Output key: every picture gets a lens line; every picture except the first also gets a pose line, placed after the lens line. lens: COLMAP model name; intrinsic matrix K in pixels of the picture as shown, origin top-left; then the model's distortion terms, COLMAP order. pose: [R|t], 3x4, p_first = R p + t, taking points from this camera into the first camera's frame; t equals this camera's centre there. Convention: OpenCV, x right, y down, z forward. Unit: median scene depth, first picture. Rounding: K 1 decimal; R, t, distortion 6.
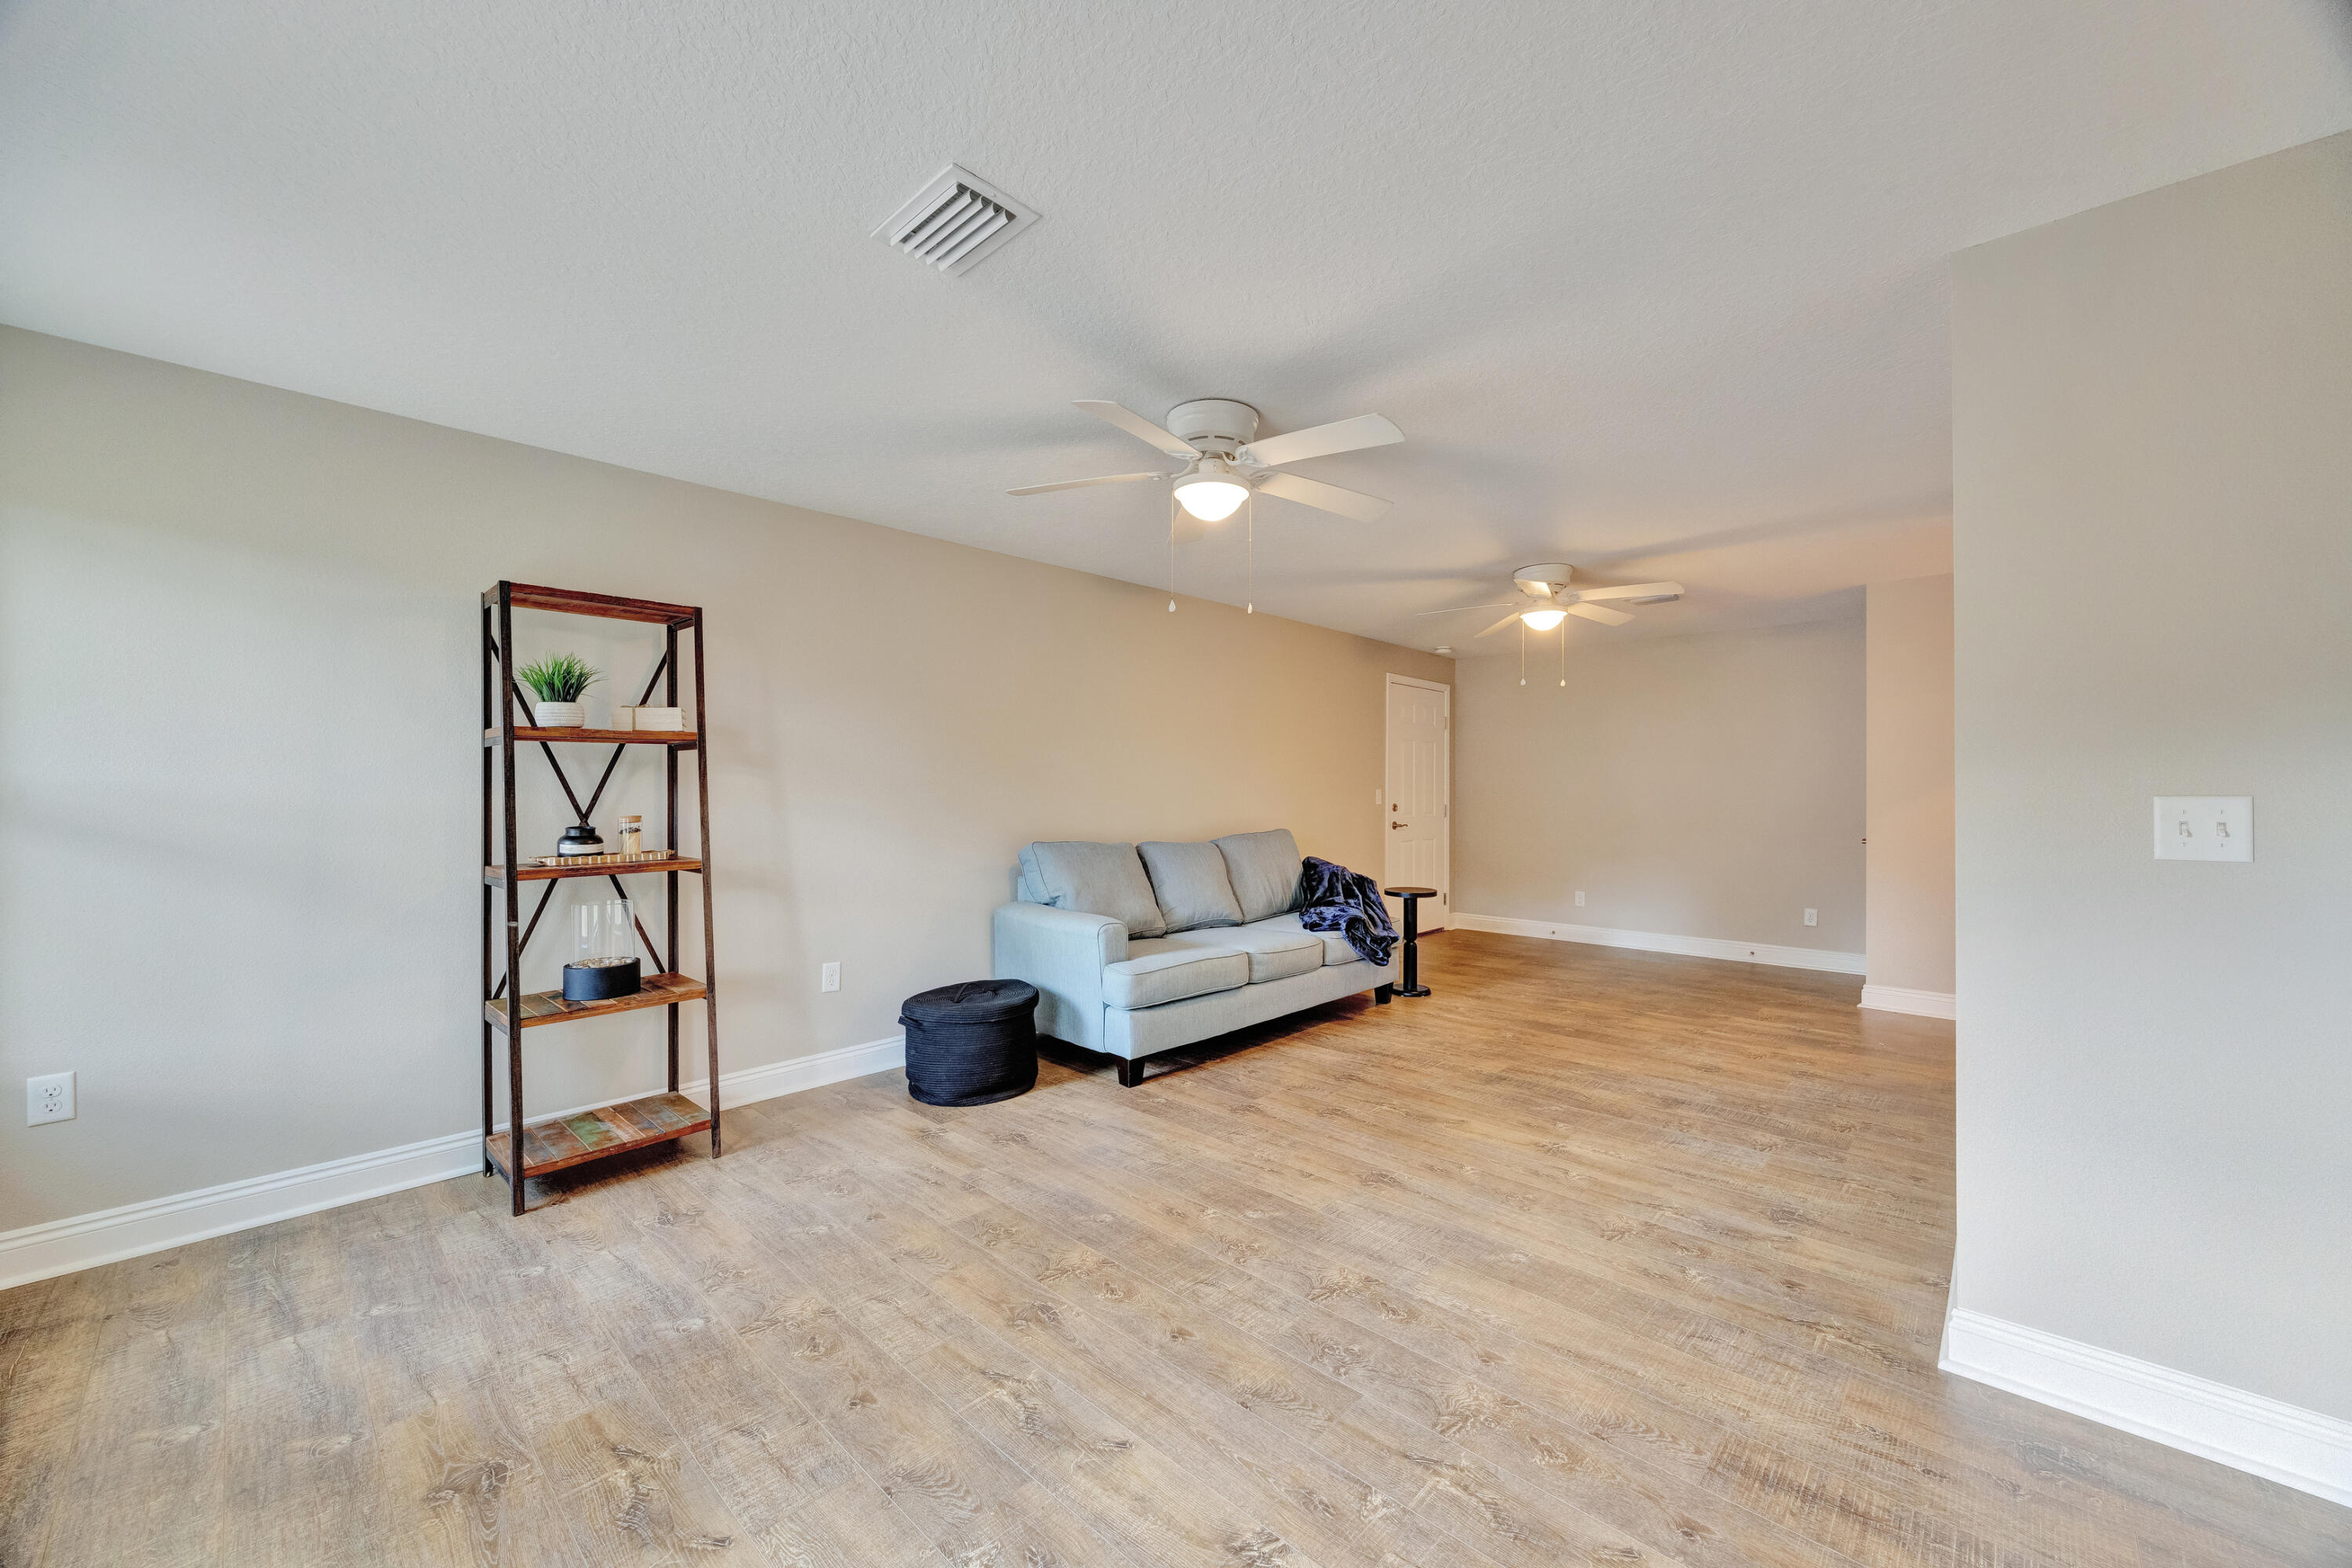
lens RADIAL K [[897.0, 0, 1212.2], [0, 897.0, 796.4], [0, 0, 1]] dist [-0.000179, 0.001316]
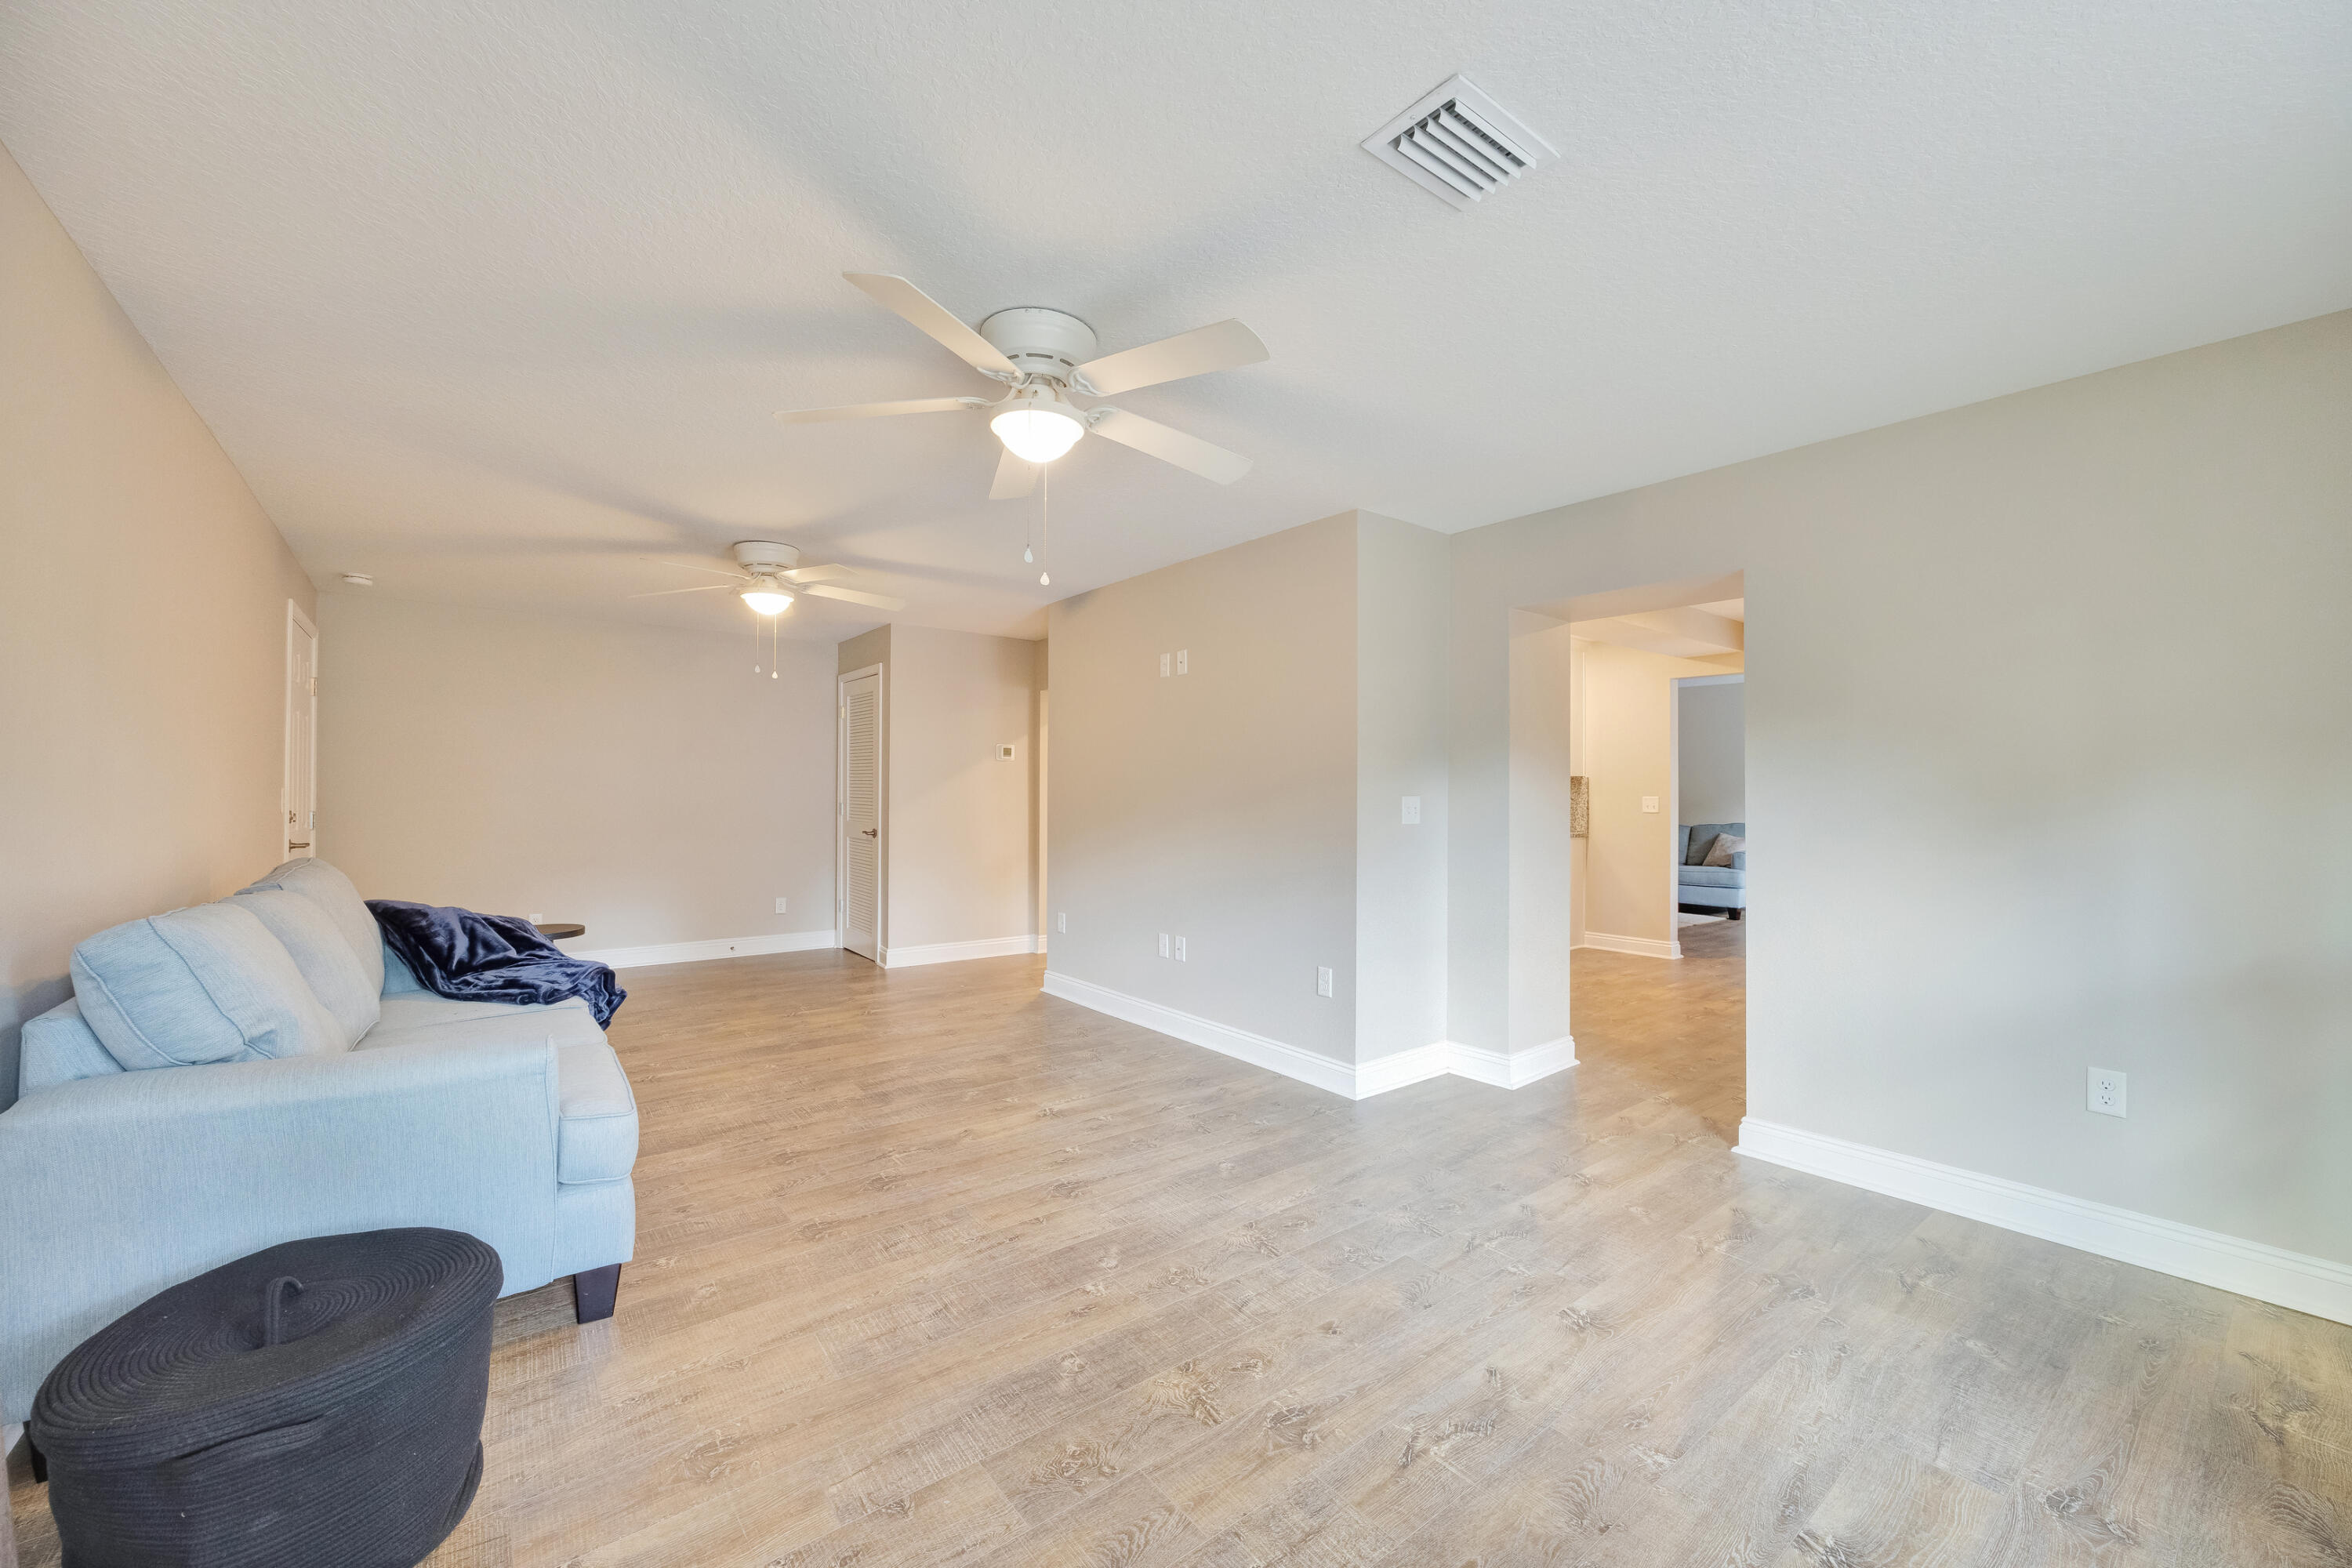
lens RADIAL K [[897.0, 0, 1190.3], [0, 897.0, 785.9], [0, 0, 1]] dist [-0.000179, 0.001316]
pose [[0.173455, 0.007150, 0.984816, -0.602000], [0.003061, 0.999965, -0.007800, -0.005452], [-0.984837, 0.004367, 0.173427, 0.549098]]
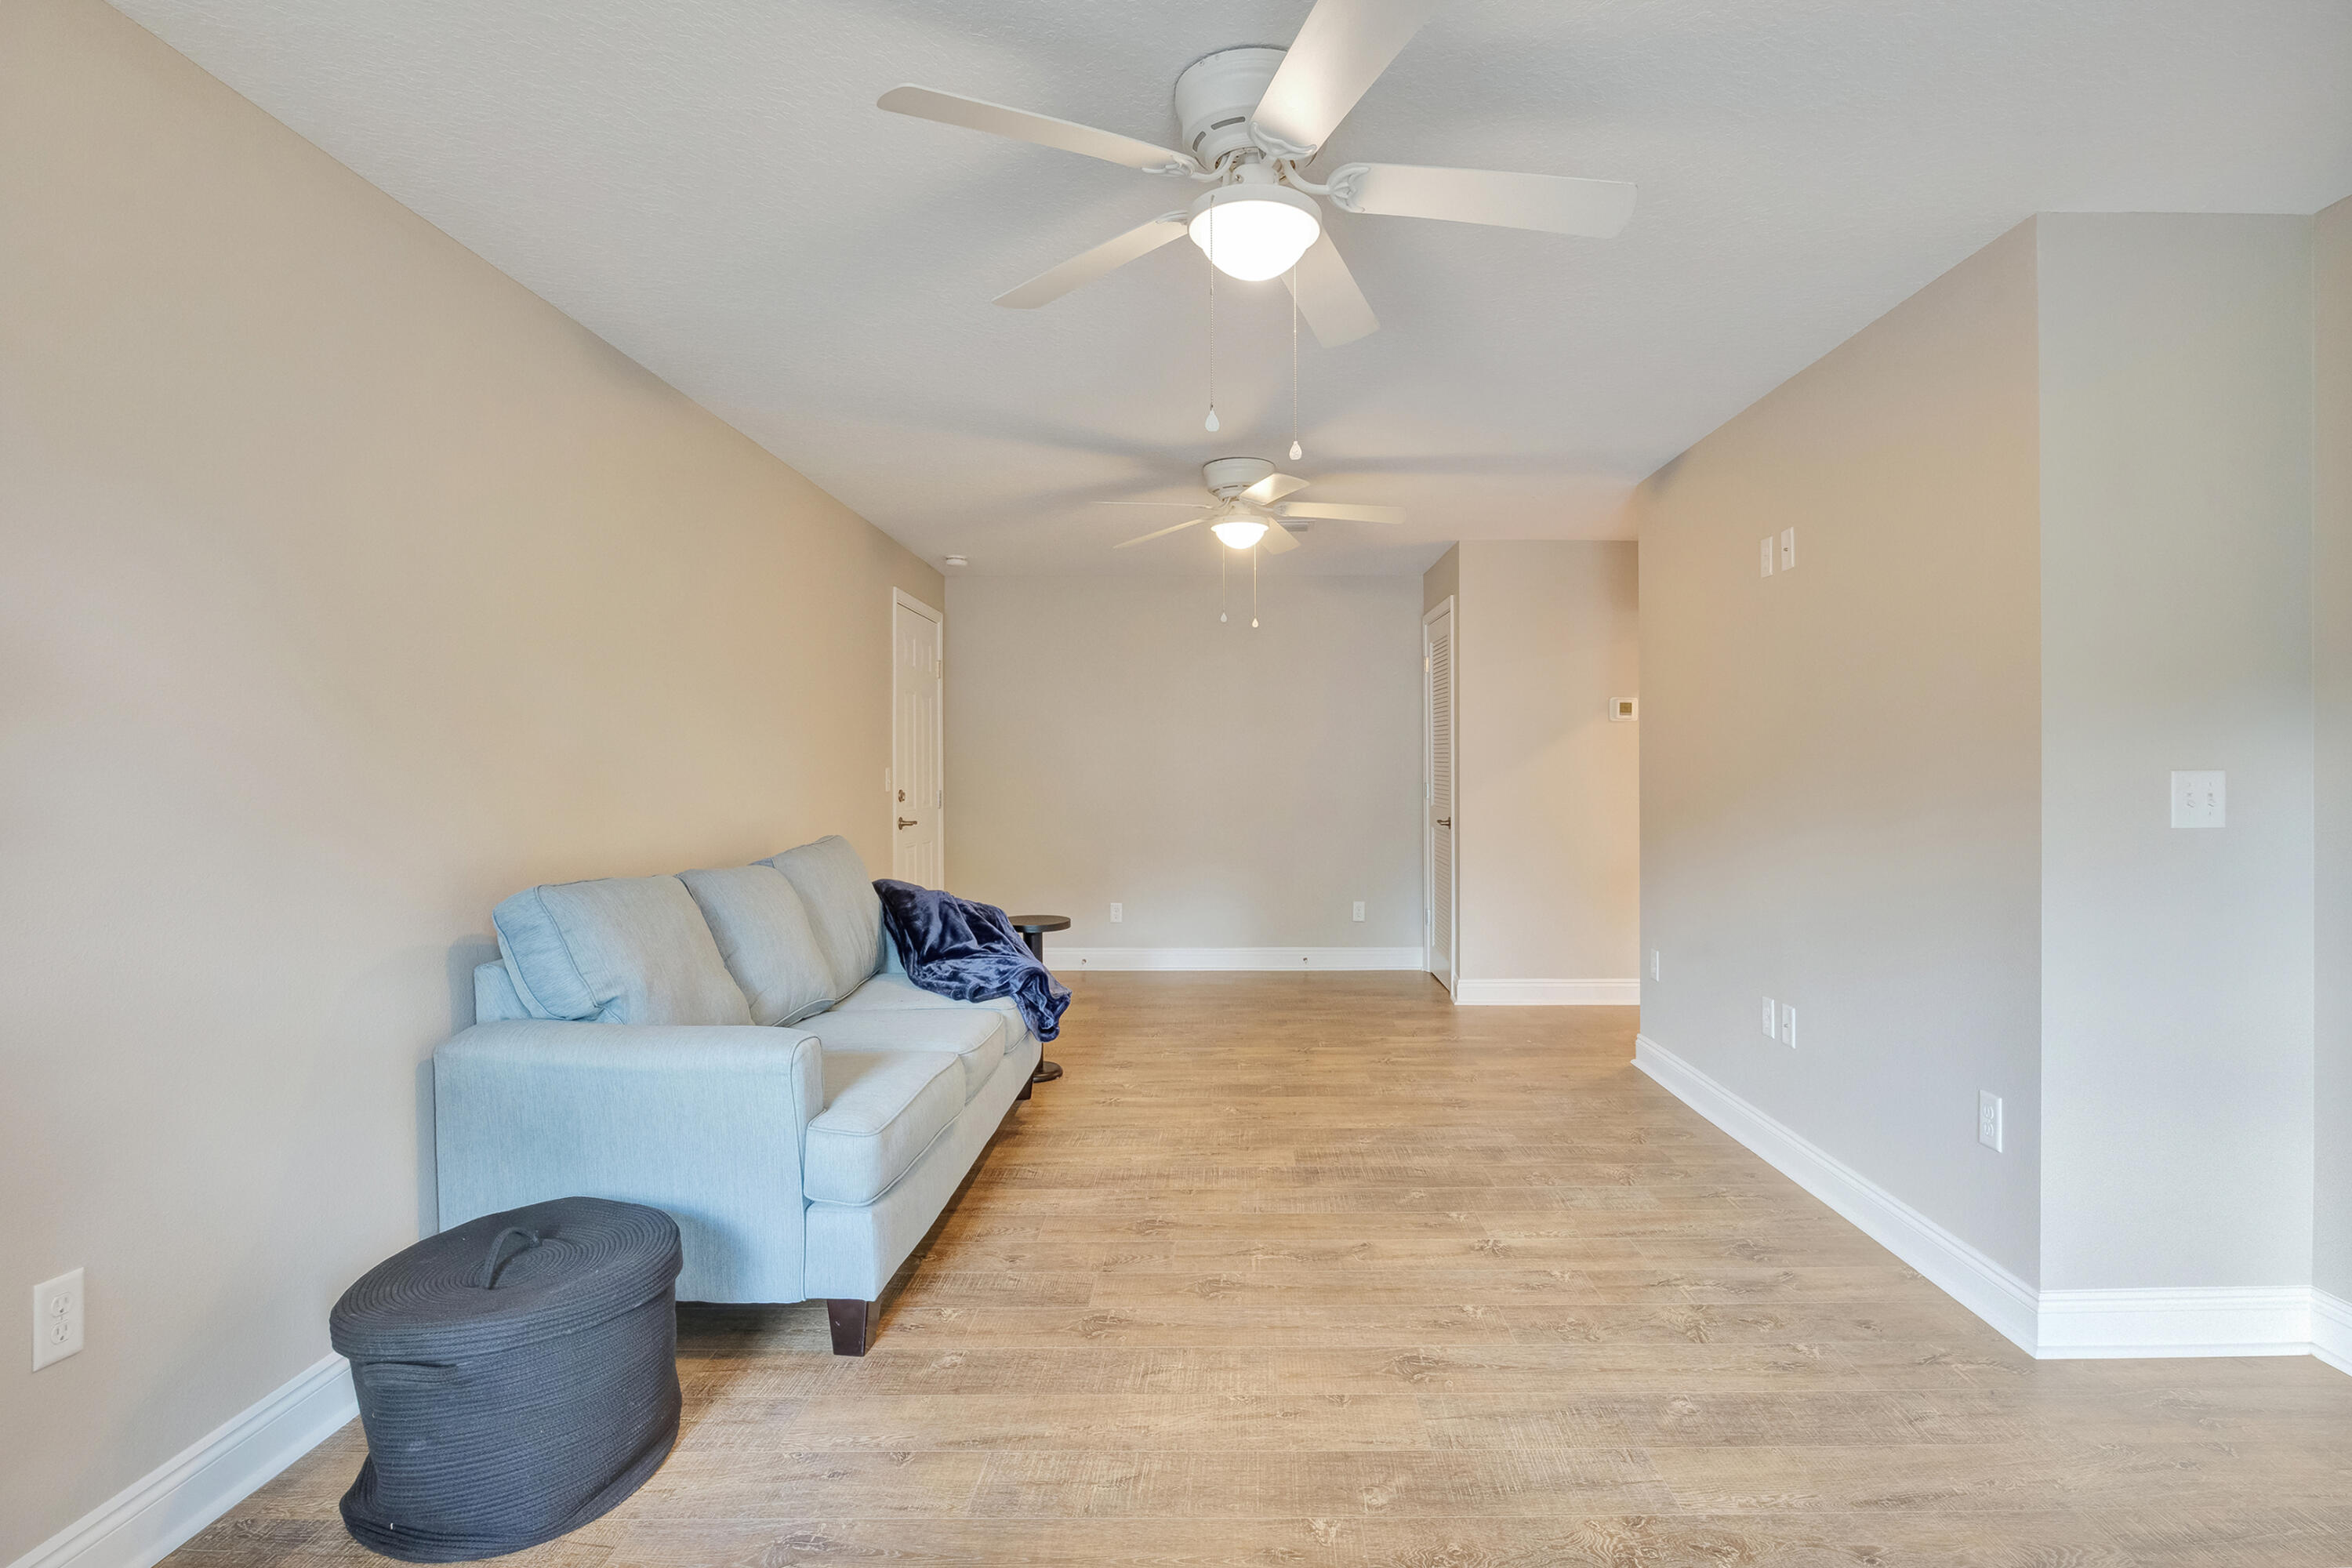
lens RADIAL K [[1215.2, 0, 1230.2], [0, 1215.2, 770.5], [0, 0, 1]] dist [-0.004668, -0.000994]
pose [[0.733167, -0.004546, 0.680034, -0.409200], [0.008309, 0.999963, -0.002274, -0.003959], [-0.679998, 0.007318, 0.733177, 0.355133]]
